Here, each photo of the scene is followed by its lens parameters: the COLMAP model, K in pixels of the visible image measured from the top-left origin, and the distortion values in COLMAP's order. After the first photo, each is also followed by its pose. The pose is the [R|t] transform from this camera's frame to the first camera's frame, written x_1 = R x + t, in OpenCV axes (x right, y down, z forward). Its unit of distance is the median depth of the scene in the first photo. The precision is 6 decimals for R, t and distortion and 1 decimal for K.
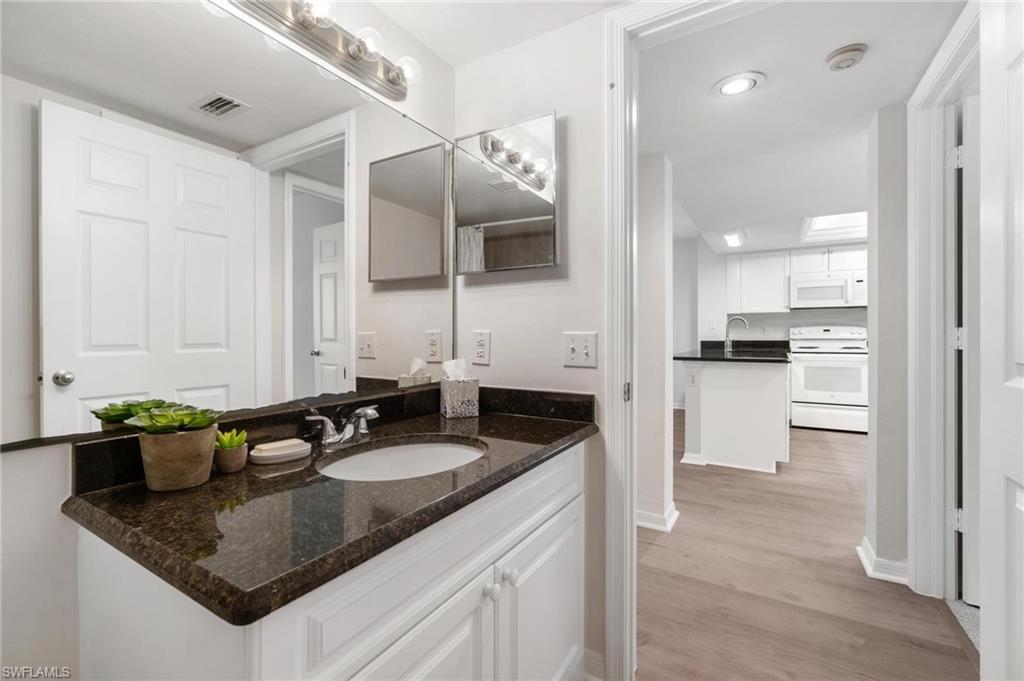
lens RADIAL K [[442.8, 0, 506.4], [0, 442.8, 336.7], [0, 0, 1]] dist [-0.003069, -0.000075]
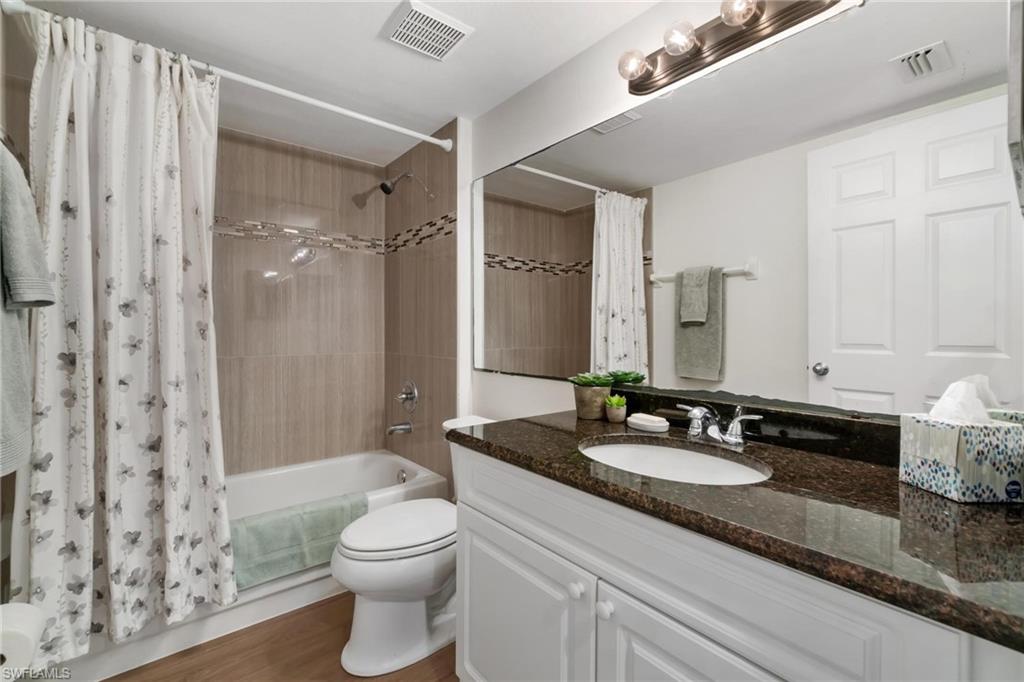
lens RADIAL K [[442.8, 0, 506.4], [0, 442.8, 337.2], [0, 0, 1]] dist [-0.003069, -0.000075]
pose [[-0.346948, 0.006298, -0.937863, 0.566839], [-0.011120, 0.999880, 0.010828, -0.000756], [0.937819, 0.014186, -0.346836, 0.707800]]
